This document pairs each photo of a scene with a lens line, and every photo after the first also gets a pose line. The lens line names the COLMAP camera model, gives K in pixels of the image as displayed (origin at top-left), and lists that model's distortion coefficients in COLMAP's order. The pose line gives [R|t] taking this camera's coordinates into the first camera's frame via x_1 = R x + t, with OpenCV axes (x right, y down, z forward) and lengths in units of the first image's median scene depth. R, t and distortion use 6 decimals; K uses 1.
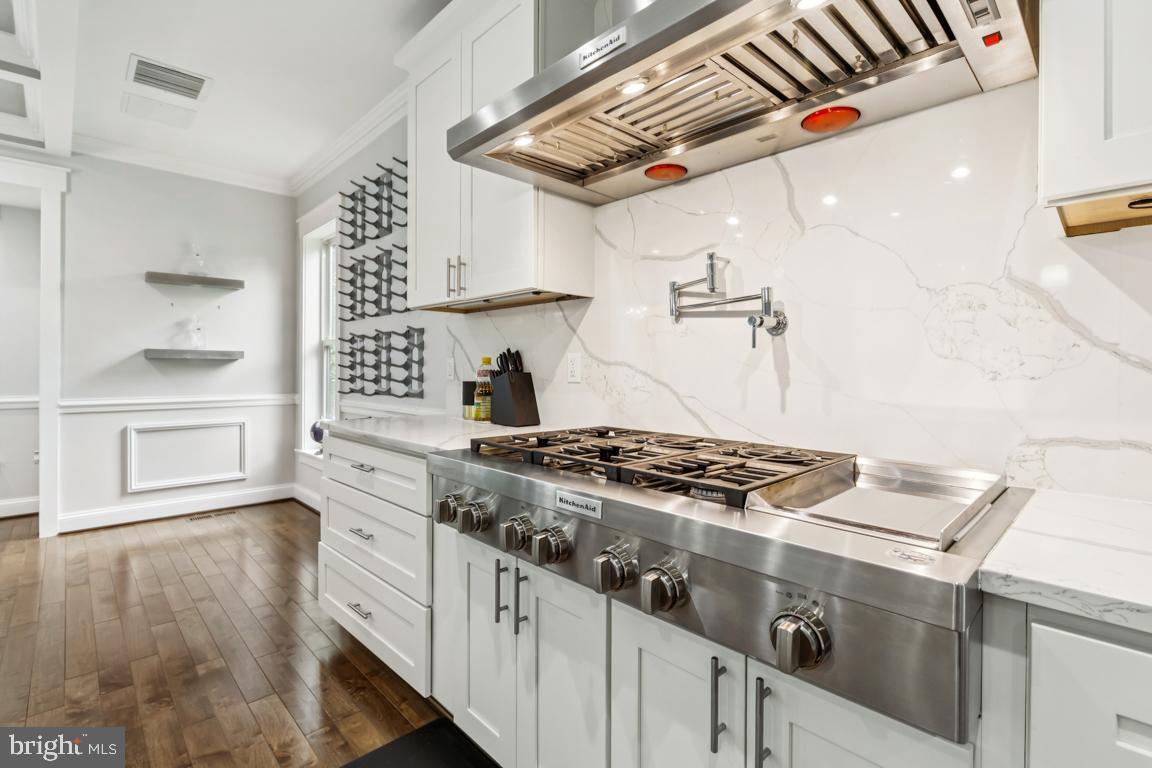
lens RADIAL K [[527.3, 0, 571.0], [0, 527.3, 371.4], [0, 0, 1]] dist [0.001579, -0.000474]
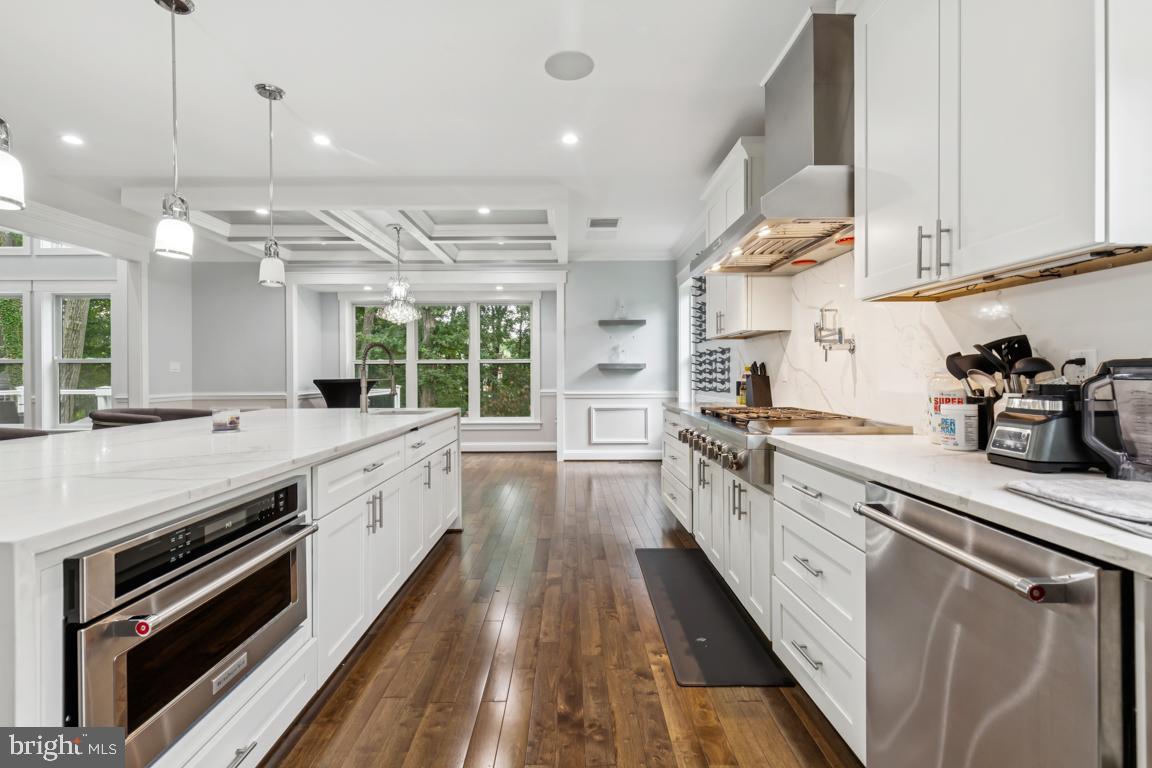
lens RADIAL K [[527.3, 0, 581.0], [0, 527.3, 376.8], [0, 0, 1]] dist [0.001579, -0.000474]
pose [[0.736337, -0.002960, -0.676608, 0.372039], [0.003447, 0.999994, -0.000623, 0.002640], [0.676606, -0.001873, 0.736343, -0.368029]]
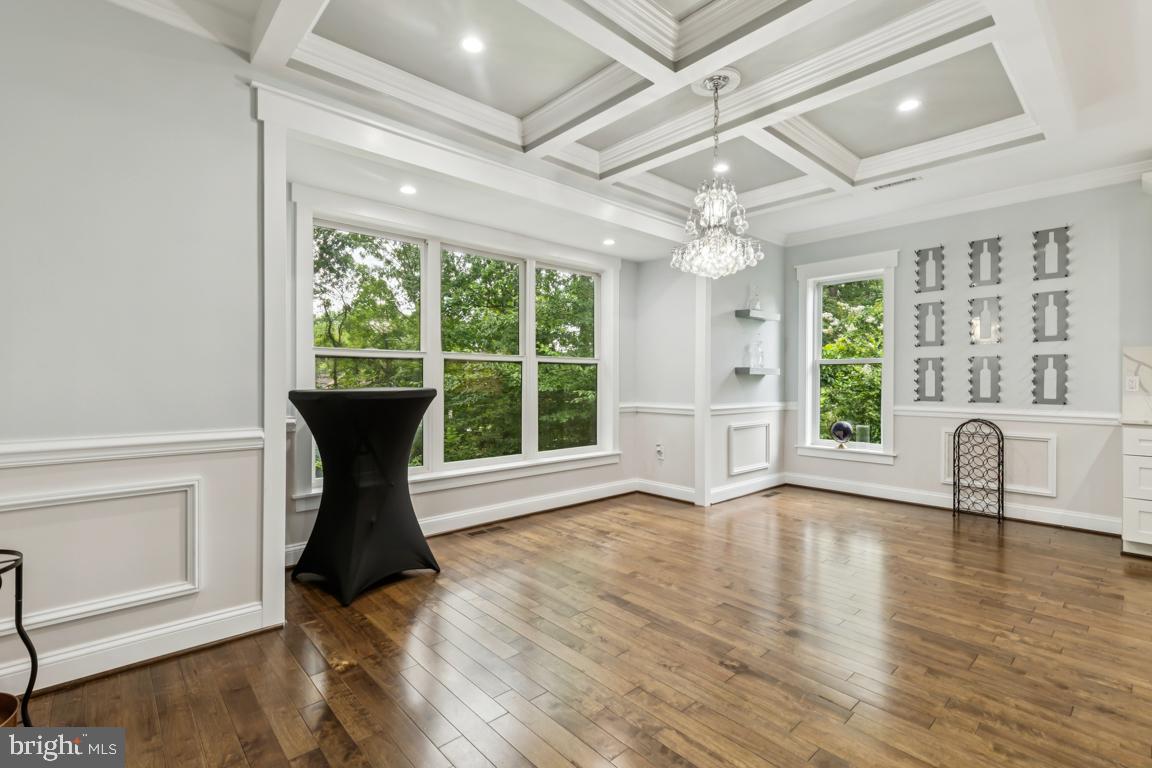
lens RADIAL K [[527.3, 0, 573.2], [0, 527.3, 379.6], [0, 0, 1]] dist [0.001579, -0.000474]
pose [[0.999891, 0.000958, -0.014717, -1.276525], [-0.001095, 0.999956, -0.009268, -0.000355], [0.014707, 0.009283, 0.999849, -0.358888]]
